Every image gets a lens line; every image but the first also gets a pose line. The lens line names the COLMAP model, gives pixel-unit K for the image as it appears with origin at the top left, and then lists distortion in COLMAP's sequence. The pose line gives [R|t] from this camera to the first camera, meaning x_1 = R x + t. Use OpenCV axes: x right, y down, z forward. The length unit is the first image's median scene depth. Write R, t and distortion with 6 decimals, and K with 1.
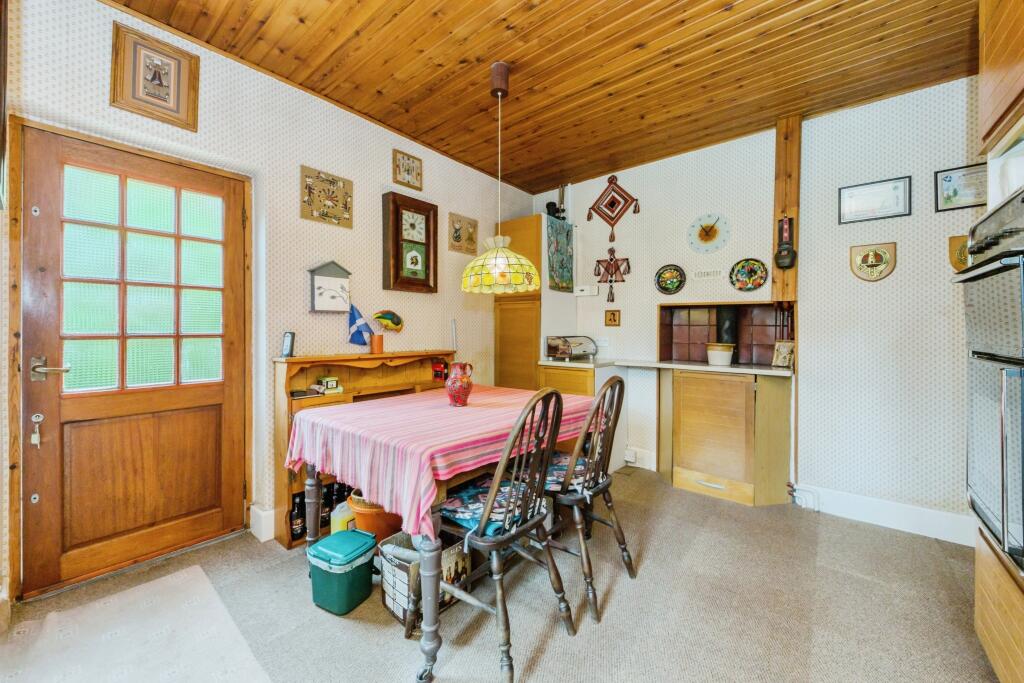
lens RADIAL K [[387.3, 0, 512.0], [0, 387.3, 333.2], [0, 0, 1]] dist [0.000619, -0.000001]
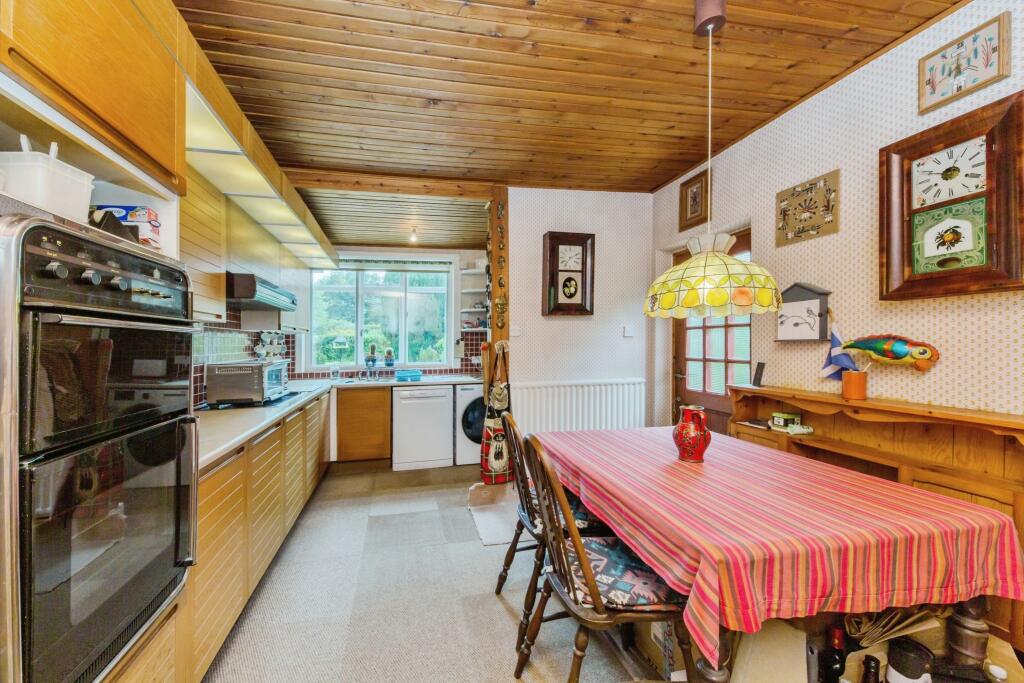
lens RADIAL K [[448.2, 0, 510.6], [0, 448.2, 341.2], [0, 0, 1]] dist [-0.000169, -0.000098]
pose [[-0.624121, -0.001490, -0.781326, 0.682623], [-0.010119, 0.999930, 0.006176, -0.051230], [0.781262, 0.011761, -0.624092, 1.051088]]
